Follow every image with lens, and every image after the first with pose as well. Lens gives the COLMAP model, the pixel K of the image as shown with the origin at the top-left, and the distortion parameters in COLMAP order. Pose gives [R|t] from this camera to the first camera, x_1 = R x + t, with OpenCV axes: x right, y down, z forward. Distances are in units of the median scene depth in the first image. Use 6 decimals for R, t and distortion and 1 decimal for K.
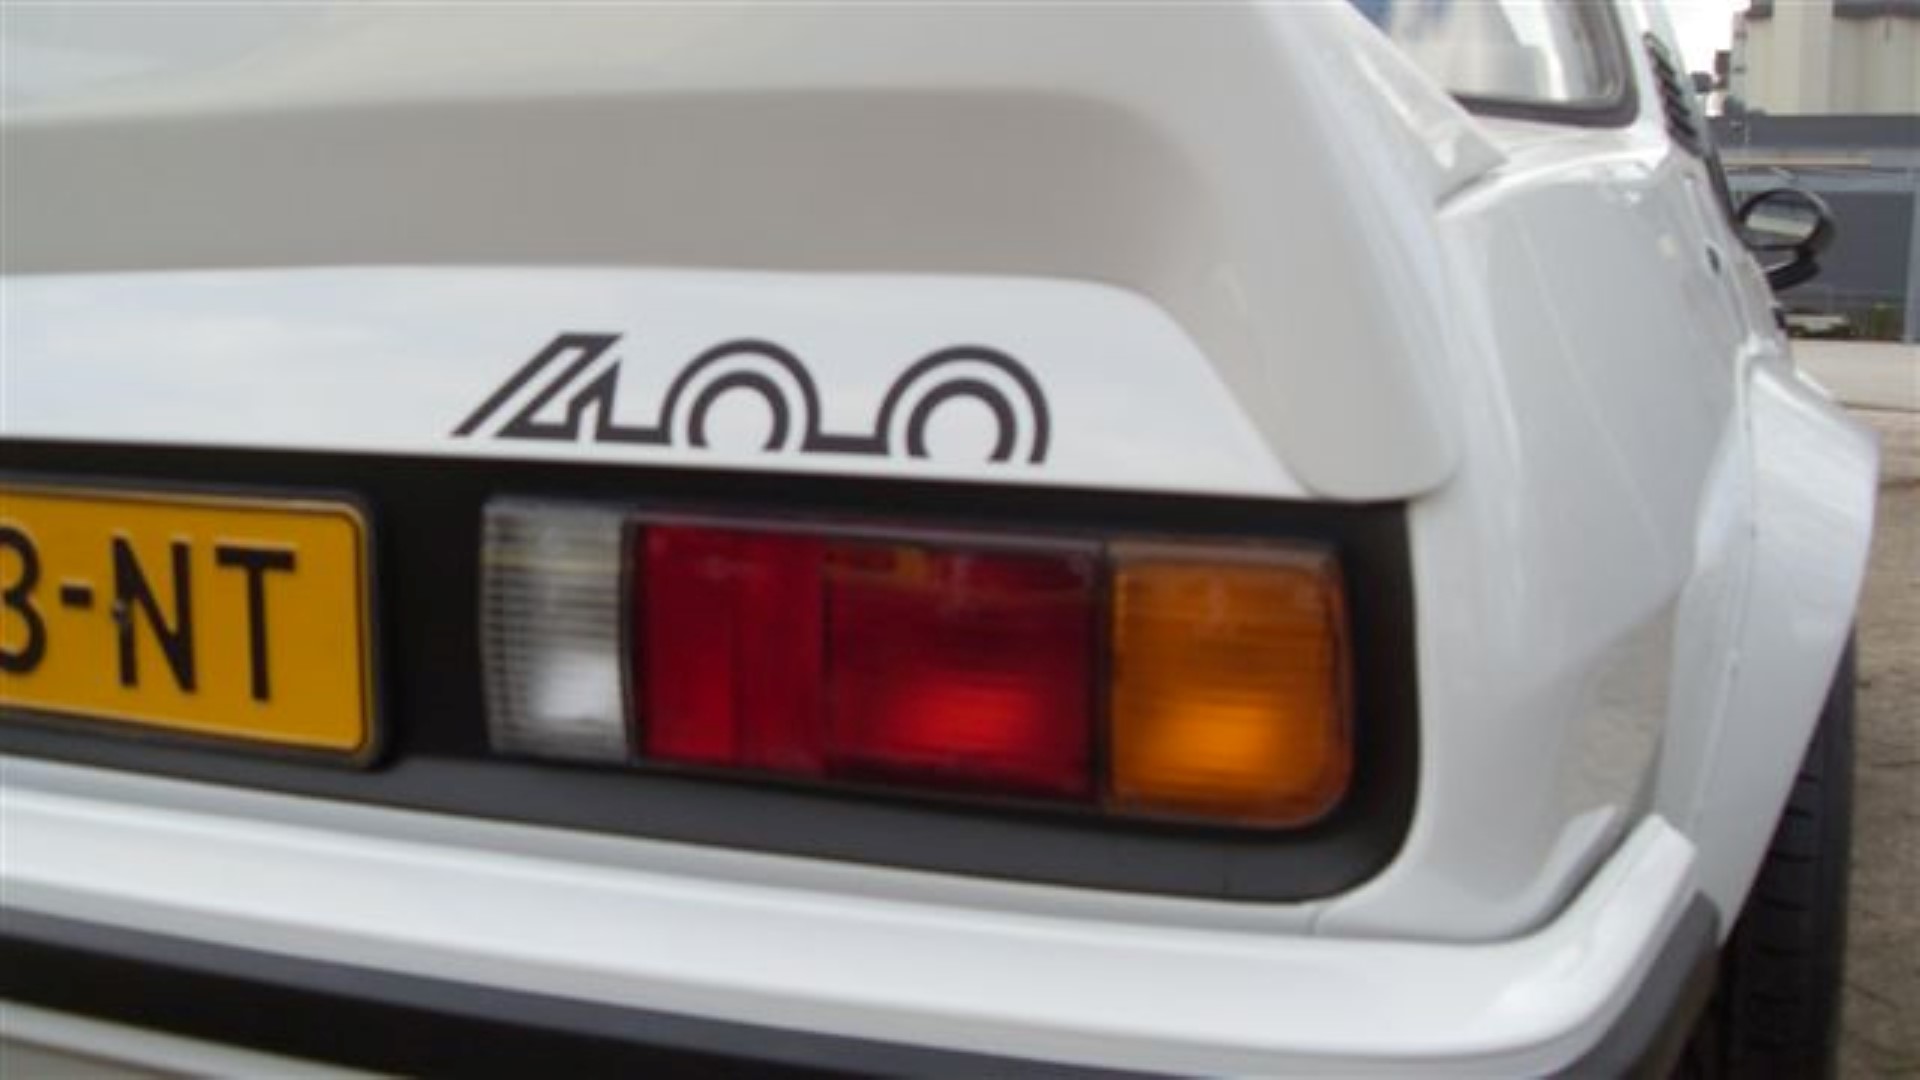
lens RADIAL K [[2136.9, 0, 960.0], [0, 2136.9, 540.0], [0, 0, 1]] dist [-0.197342, 0.201460]
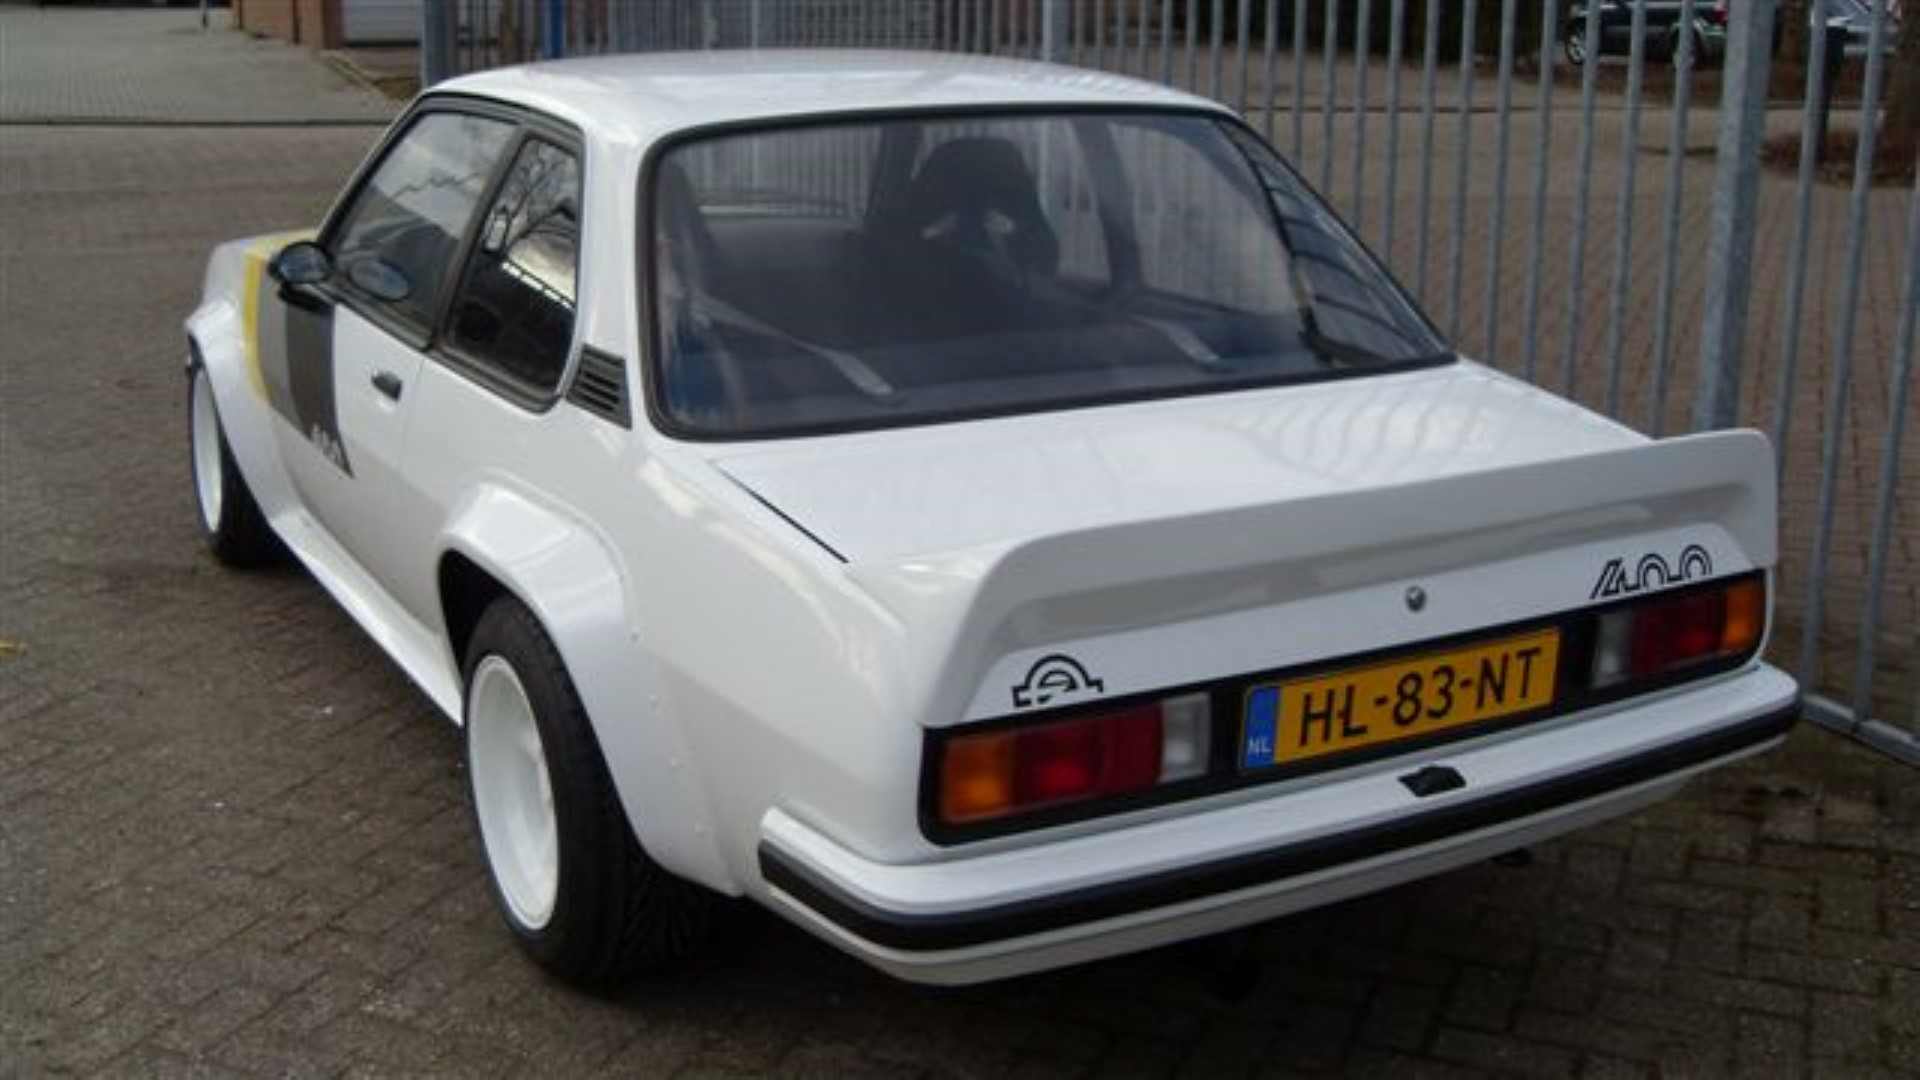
lens RADIAL K [[2136.9, 0, 960.0], [0, 2136.9, 540.0], [0, 0, 1]] dist [-0.197342, 0.201460]
pose [[0.618773, -0.220622, 0.753953, -3.291493], [0.078219, 0.972287, 0.220317, -0.935873], [-0.781666, -0.077353, 0.618882, -0.227834]]
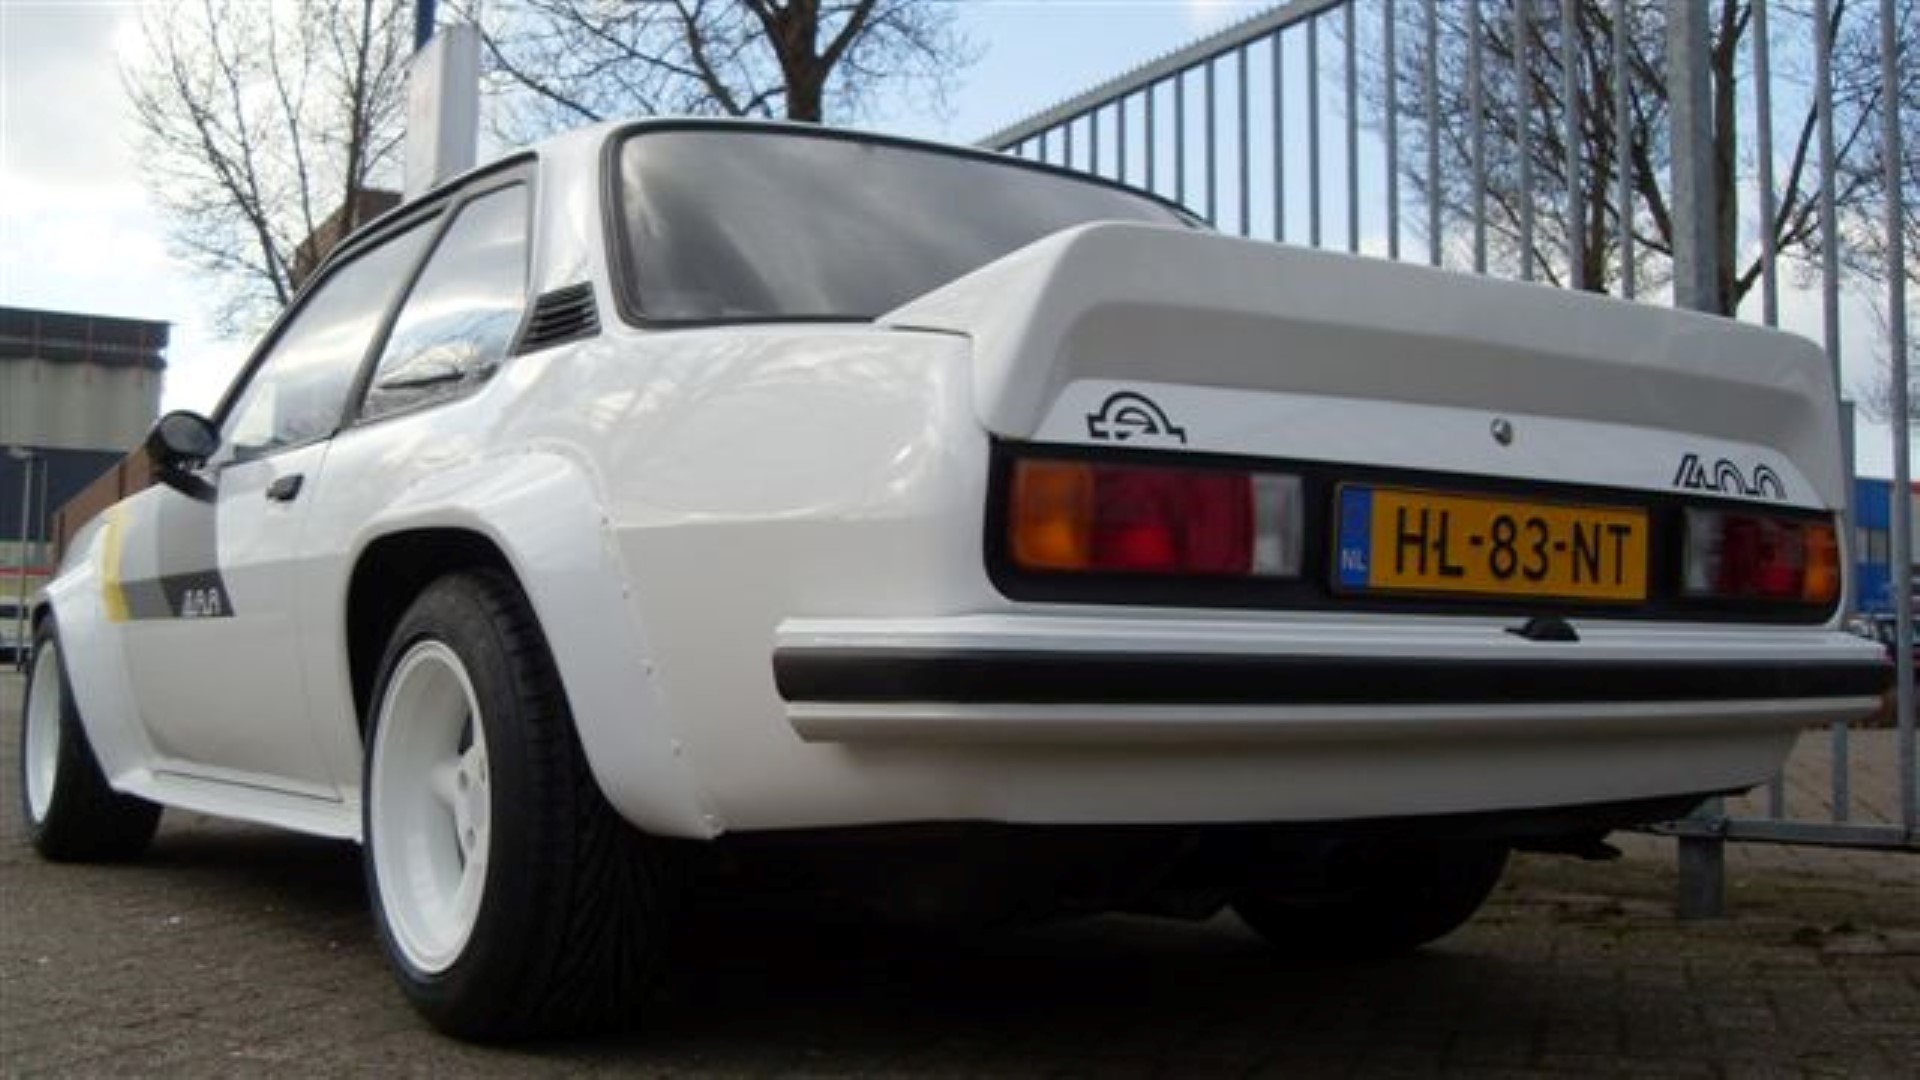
lens RADIAL K [[2136.9, 0, 960.0], [0, 2136.9, 540.0], [0, 0, 1]] dist [-0.197342, 0.201460]
pose [[0.545354, 0.036792, 0.837398, -3.255238], [0.084933, 0.991469, -0.098874, 0.231014], [-0.833891, 0.125044, 0.537577, 0.284211]]
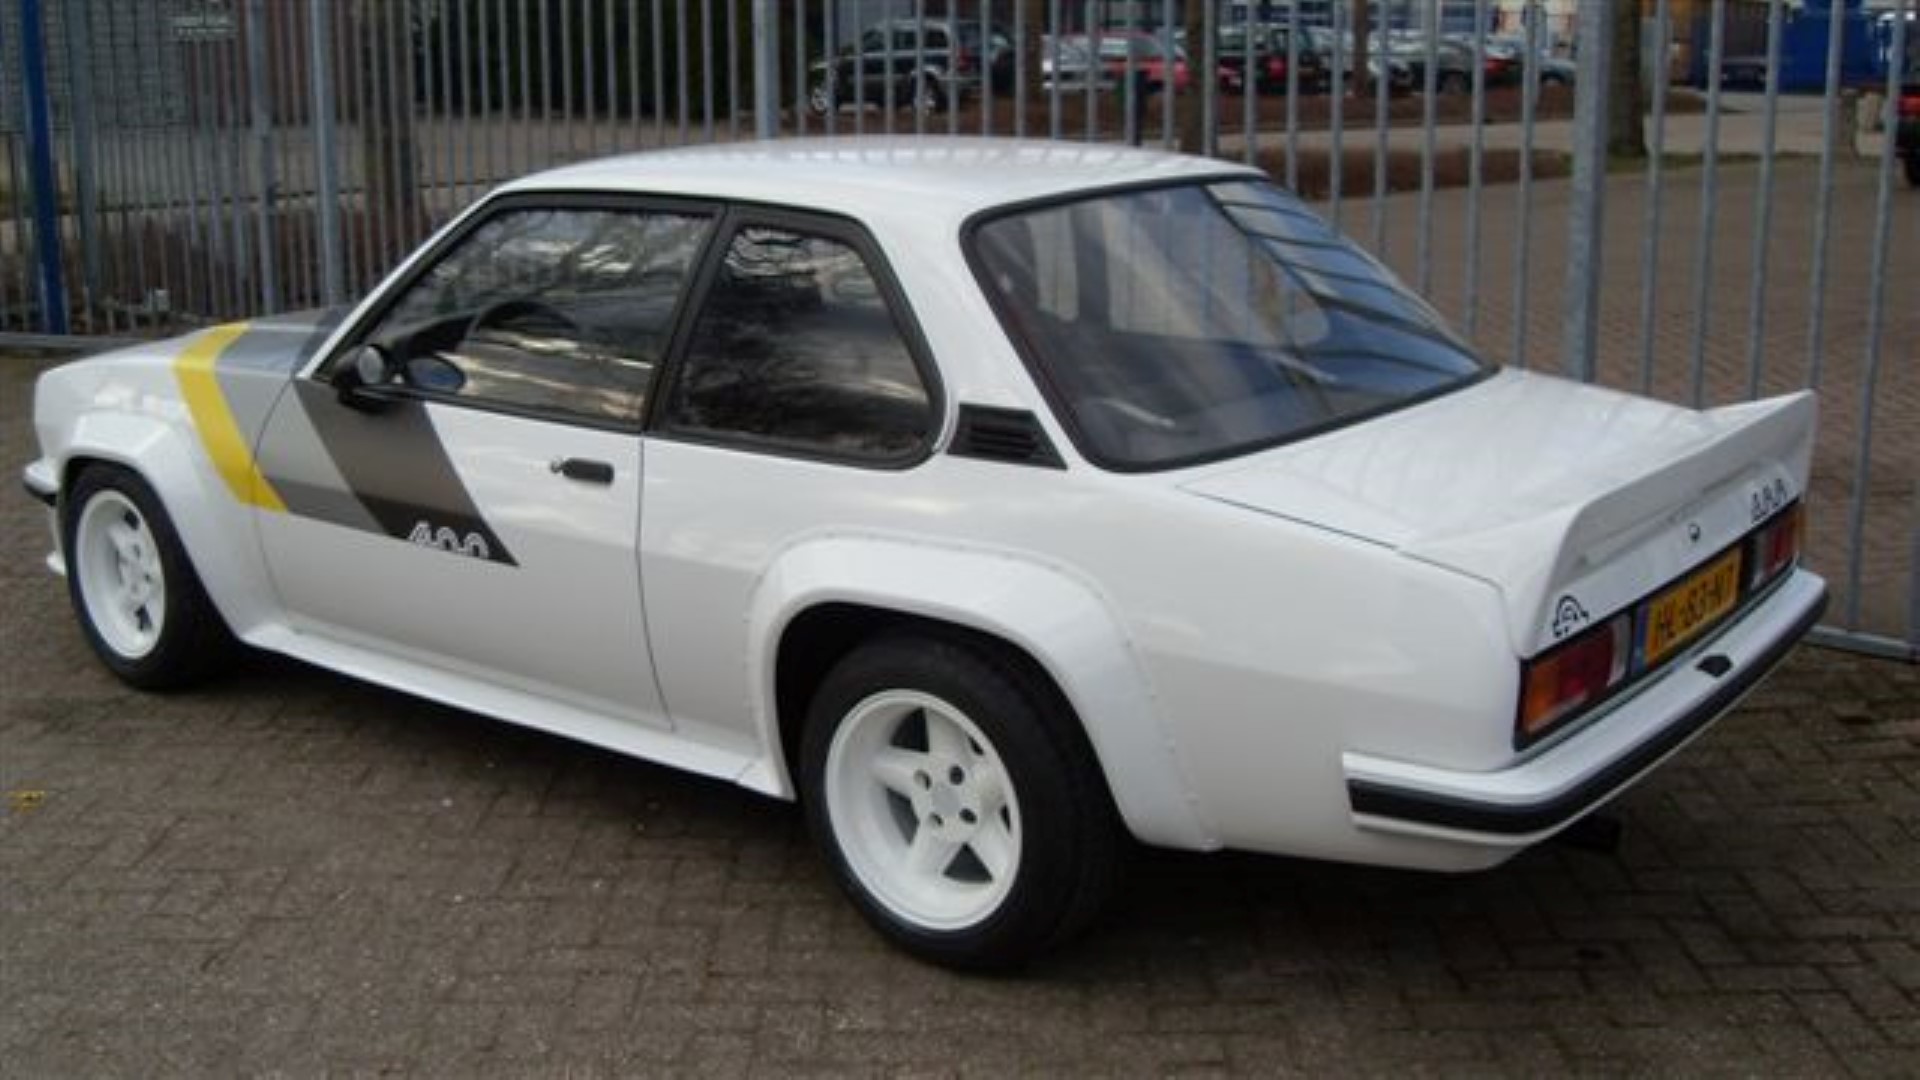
lens RADIAL K [[2136.9, 0, 960.0], [0, 2136.9, 540.0], [0, 0, 1]] dist [-0.197342, 0.201460]
pose [[0.263361, -0.249038, 0.931998, -4.788500], [0.104881, 0.967769, 0.228960, -1.200566], [-0.958979, 0.037450, 0.280992, 1.382030]]
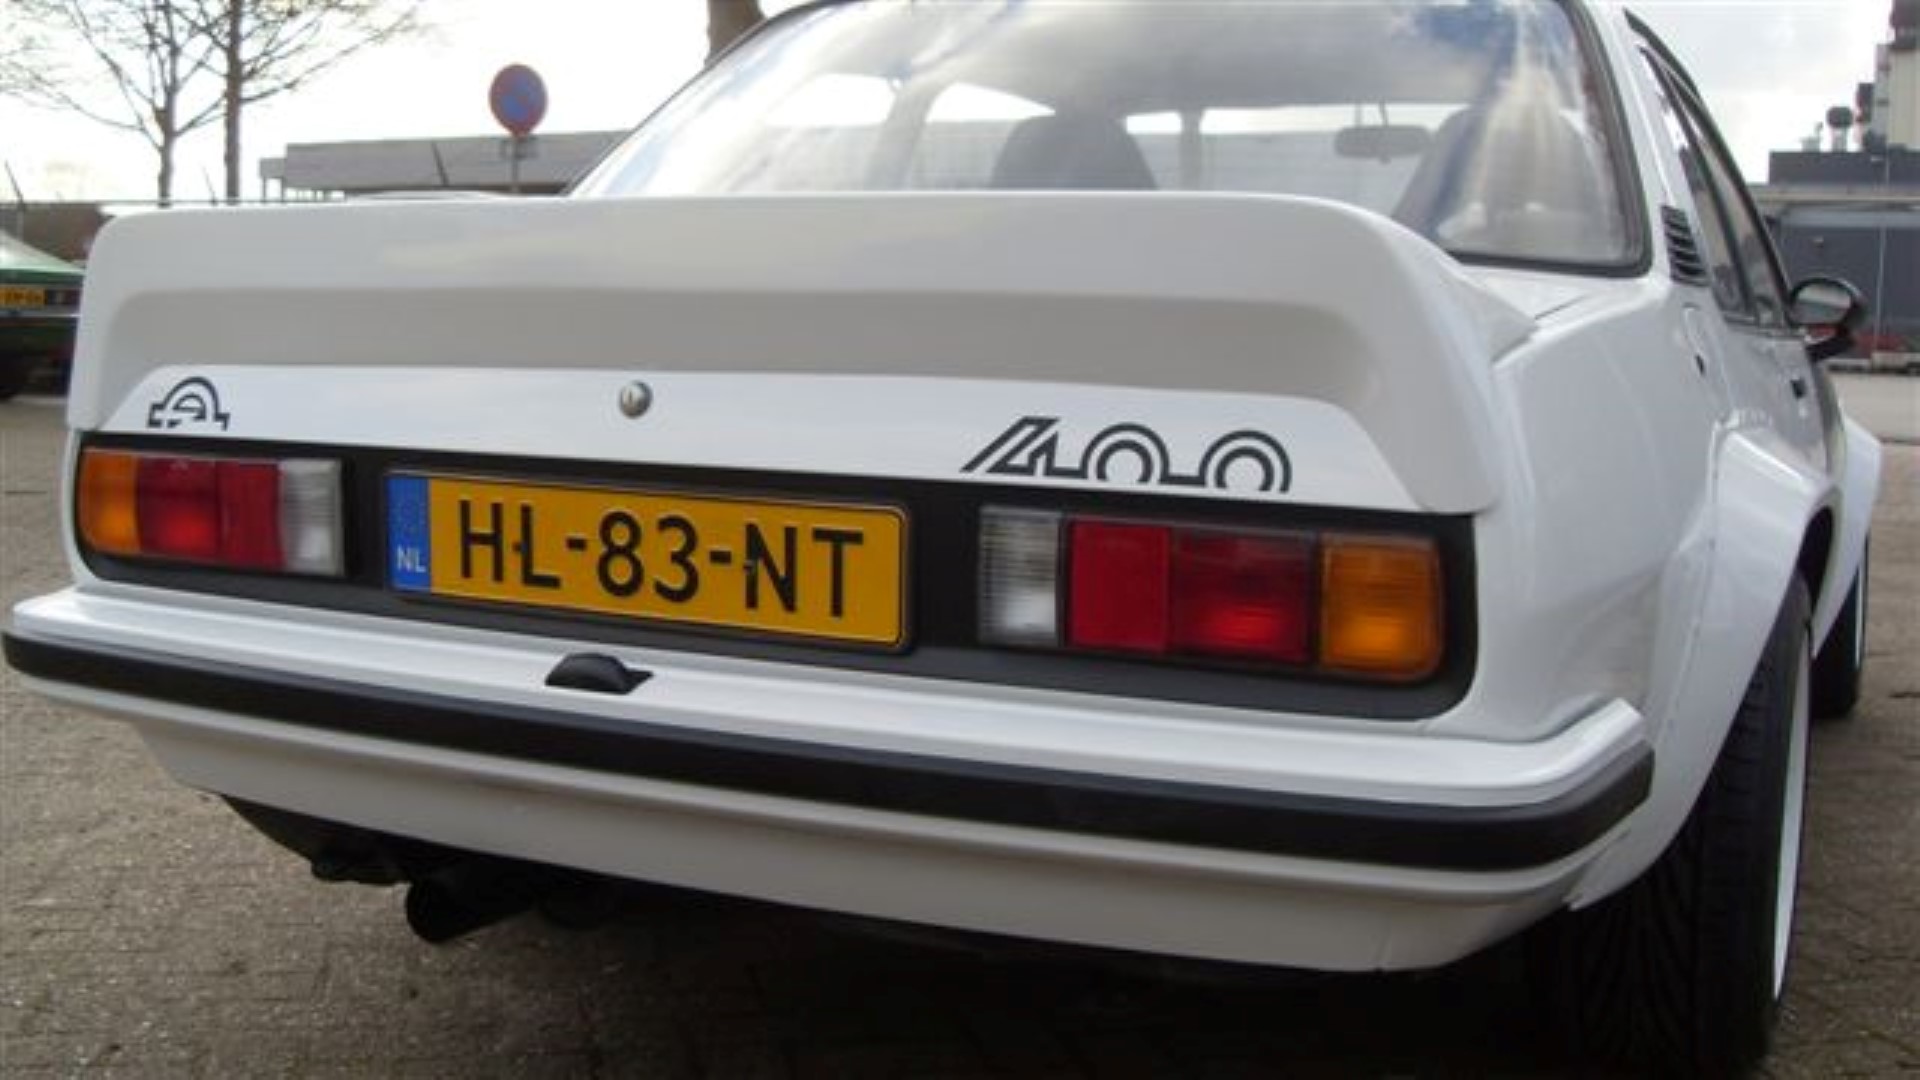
lens RADIAL K [[2136.9, 0, 960.0], [0, 2136.9, 540.0], [0, 0, 1]] dist [-0.197342, 0.201460]
pose [[0.998080, 0.019183, -0.058901, -0.133116], [-0.019837, 0.999748, -0.010540, 0.031453], [0.058684, 0.011688, 0.998208, -0.880260]]
